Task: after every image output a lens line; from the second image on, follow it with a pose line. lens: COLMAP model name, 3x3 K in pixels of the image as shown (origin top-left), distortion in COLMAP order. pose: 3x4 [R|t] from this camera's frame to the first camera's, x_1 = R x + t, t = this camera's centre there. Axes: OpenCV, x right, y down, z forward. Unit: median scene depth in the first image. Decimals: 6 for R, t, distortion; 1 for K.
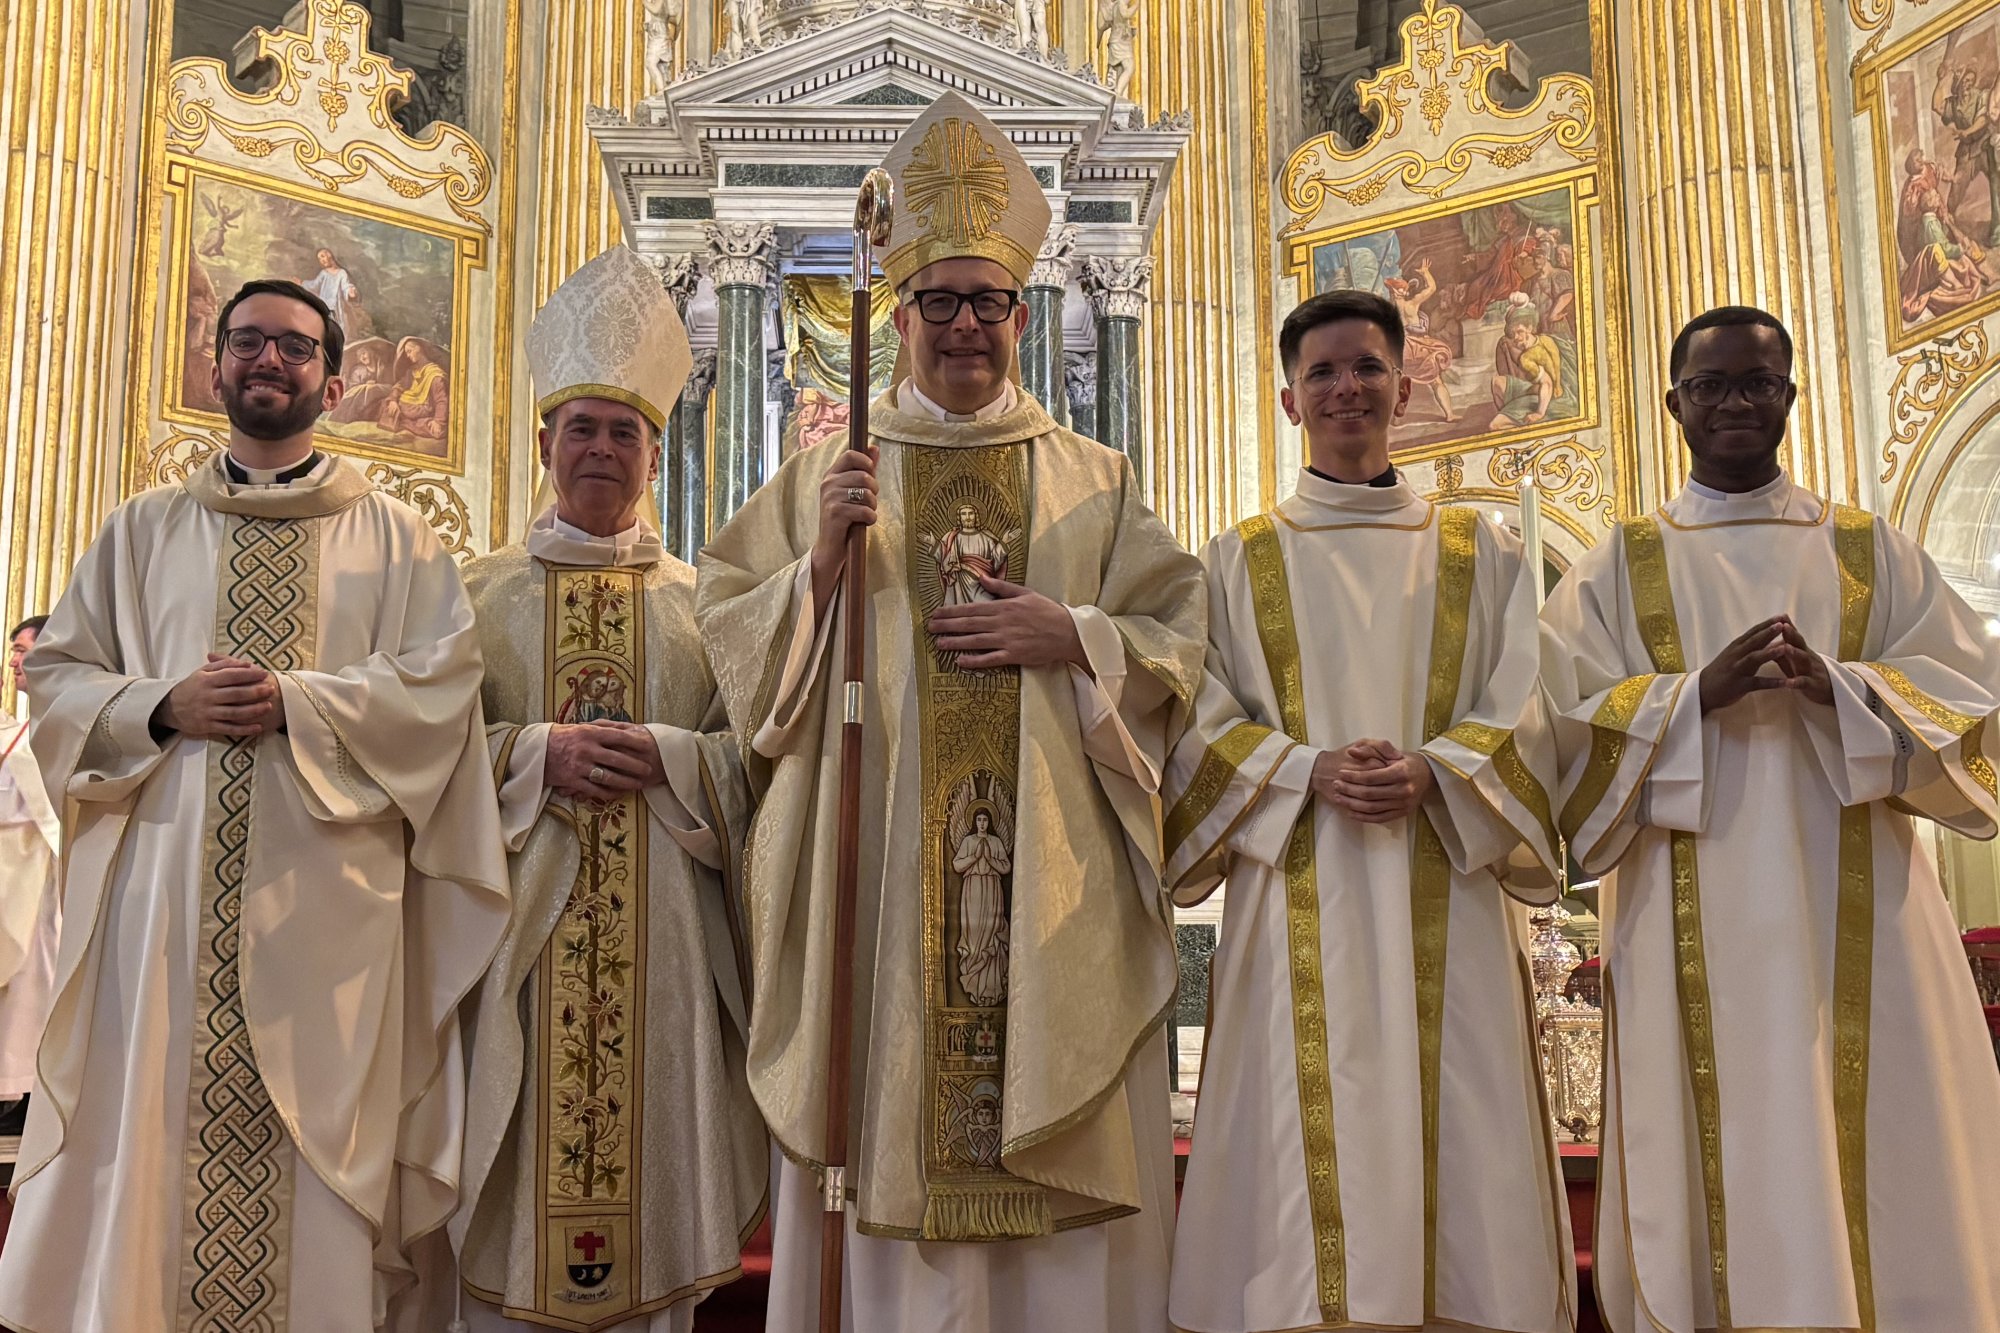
lens RADIAL K [[2261.5, 0, 945.1], [0, 2261.5, 700.5], [0, 0, 1]] dist [0.041577, -0.042930]
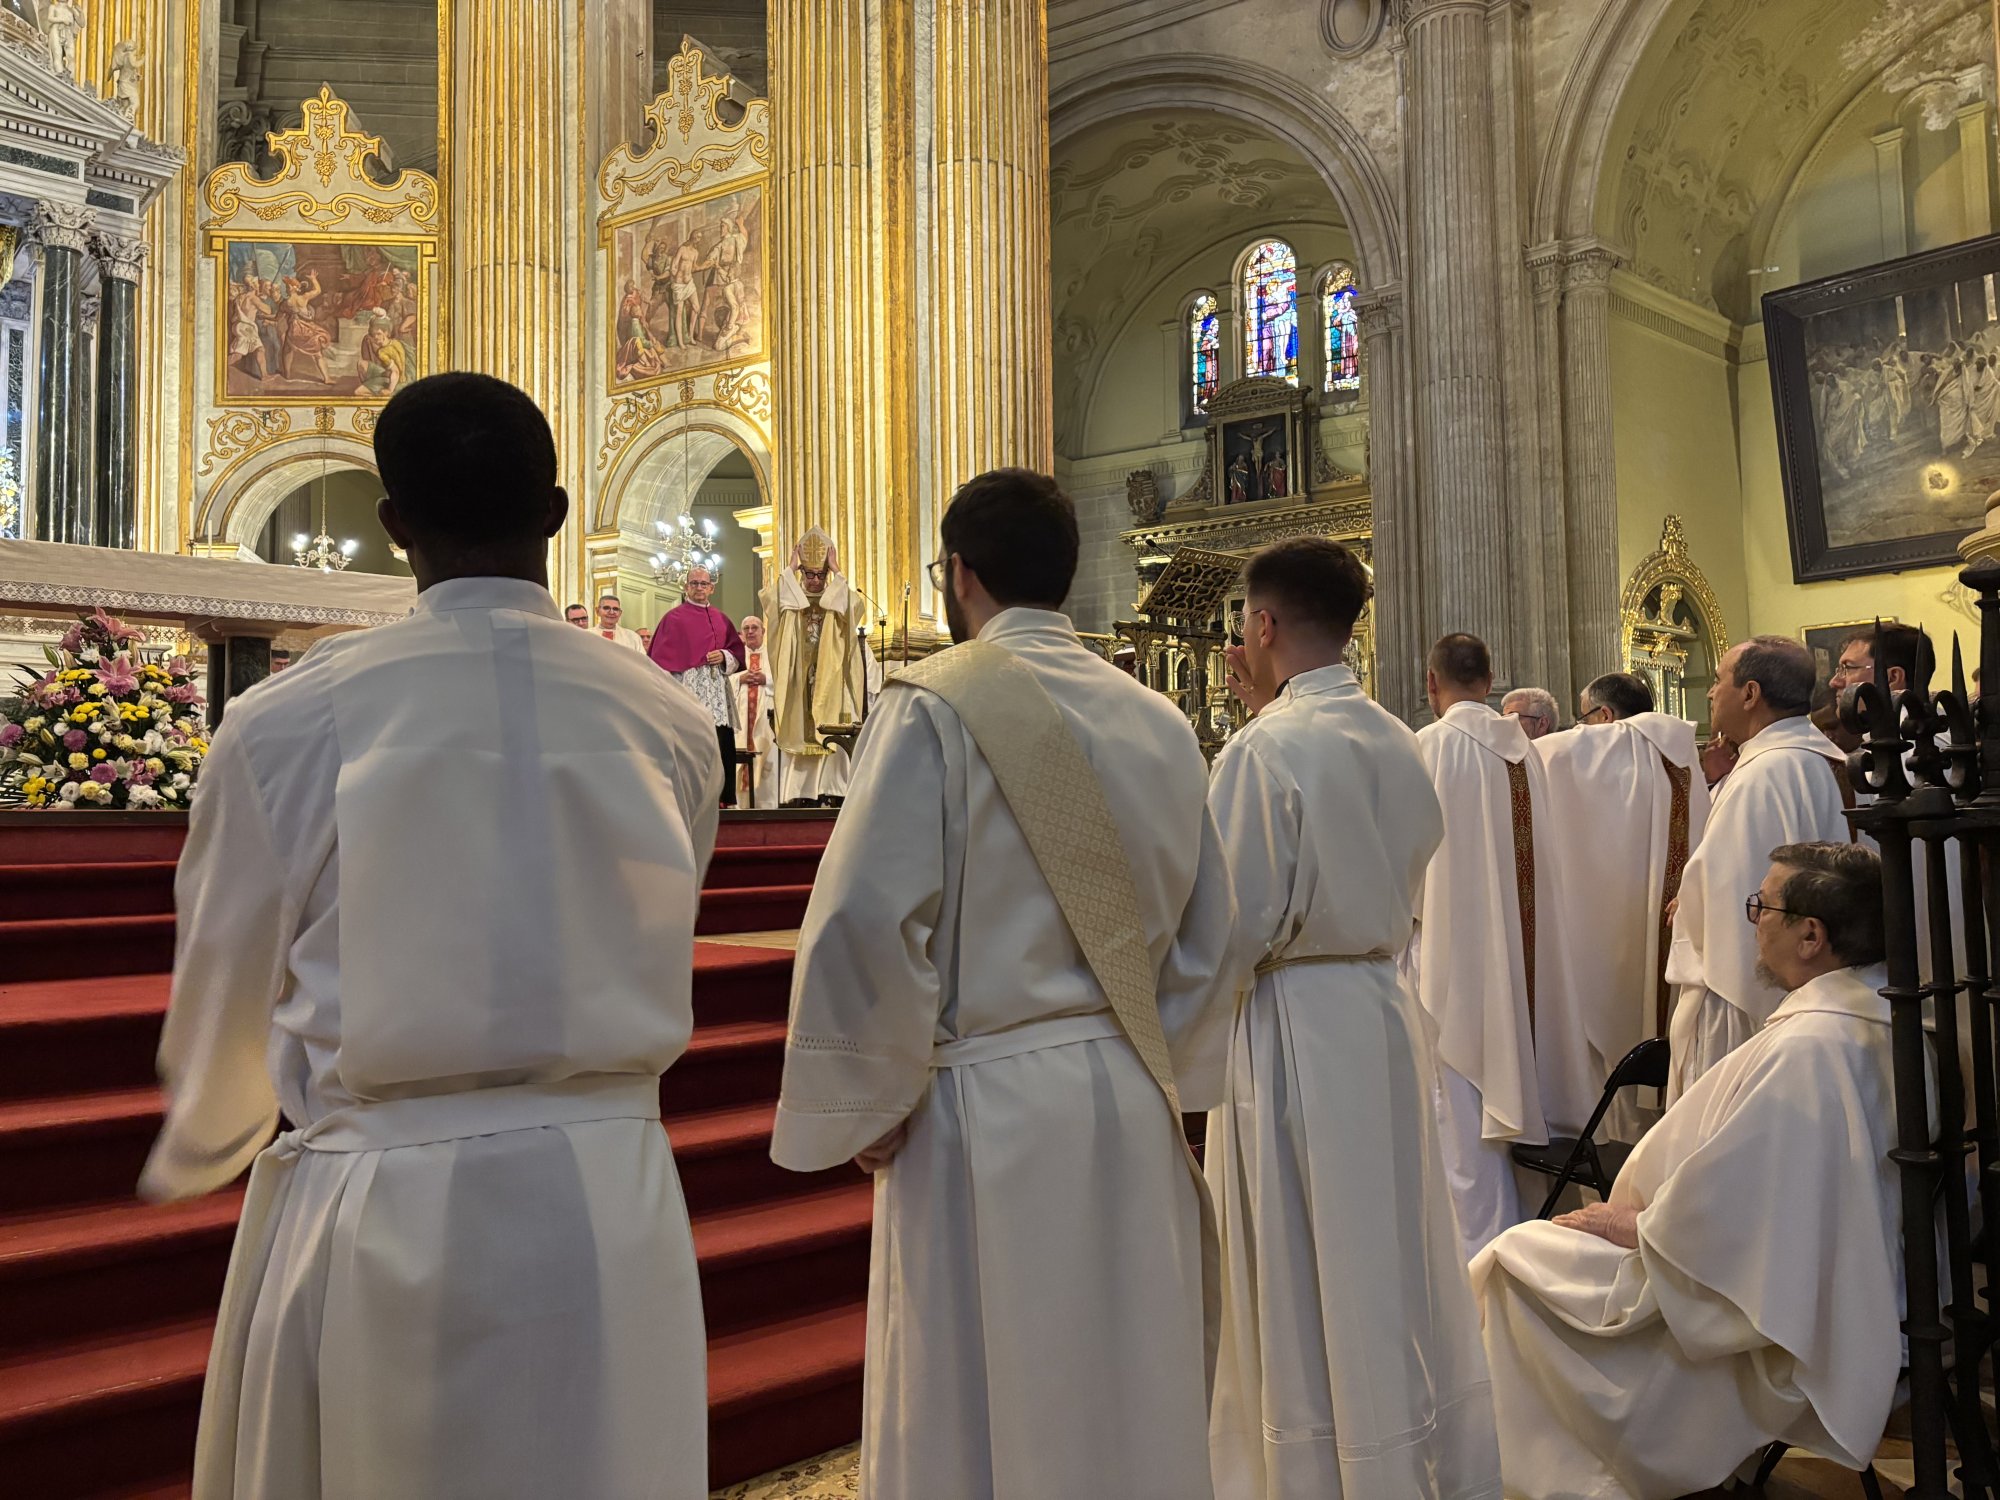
lens RADIAL K [[1505.8, 0, 990.3], [0, 1505.8, 732.6], [0, 0, 1]] dist [0.033684, -0.014935]
pose [[0.771749, 0.033943, 0.635020, -0.078859], [-0.097102, 0.993155, 0.064924, -0.000808], [-0.628470, -0.111766, 0.769762, -0.092849]]
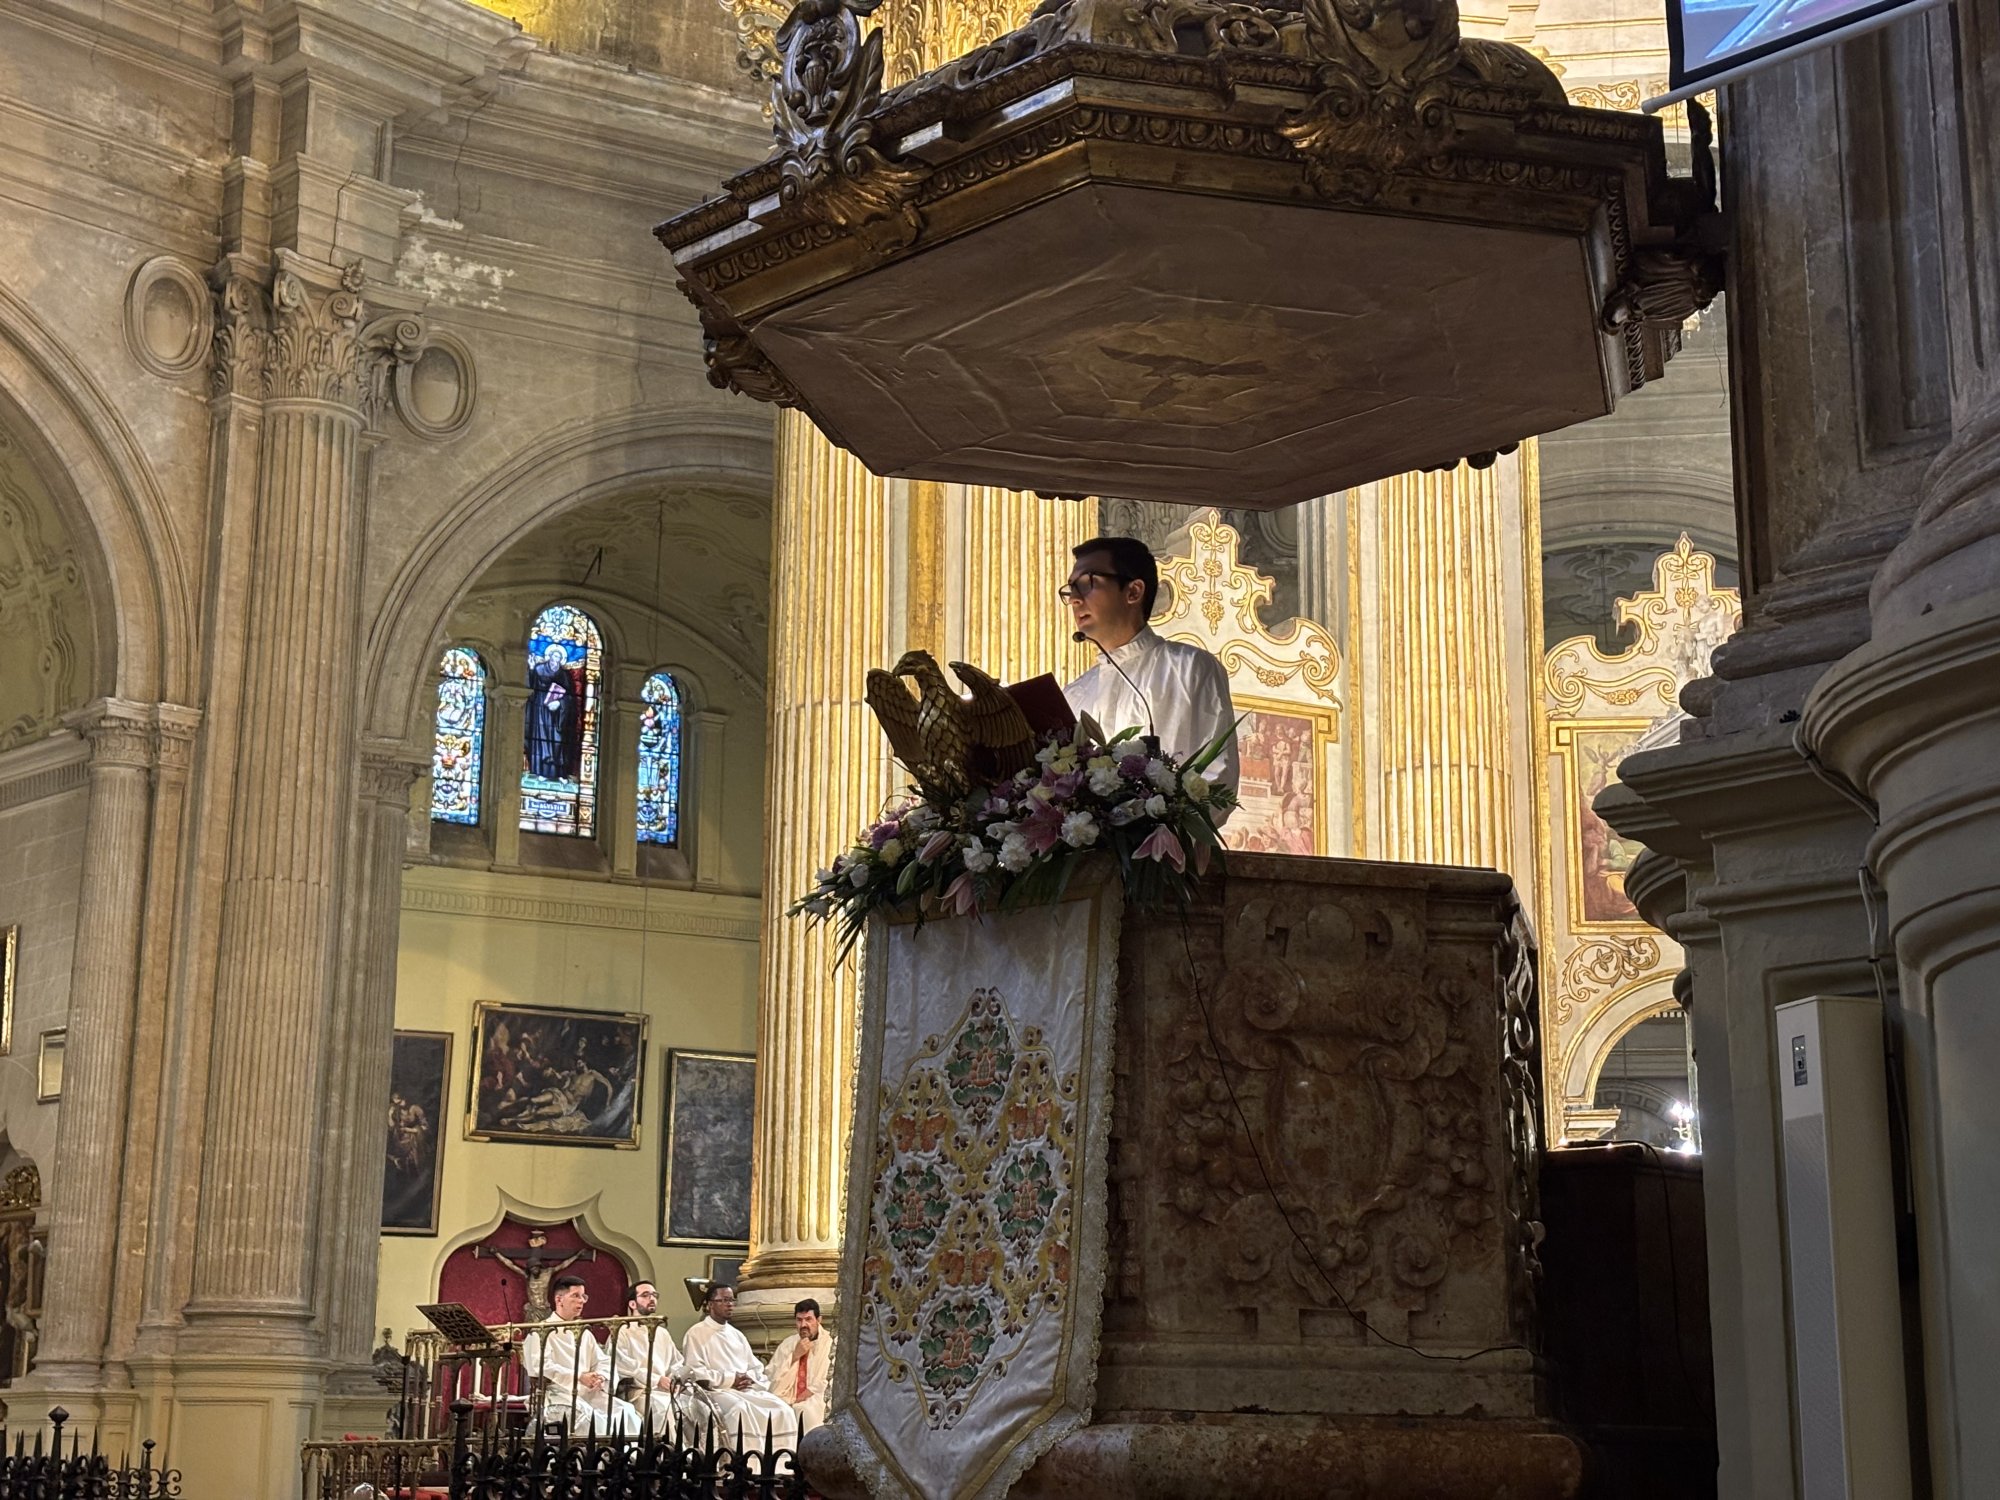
lens RADIAL K [[2976.6, 0, 1027.4], [0, 2976.6, 730.9], [0, 0, 1]] dist [0.237430, -0.908642]
pose [[0.694279, -0.167709, -0.699893, 0.679890], [0.114014, 0.985820, -0.123125, -0.067754], [0.710618, 0.005686, 0.703555, -0.424489]]
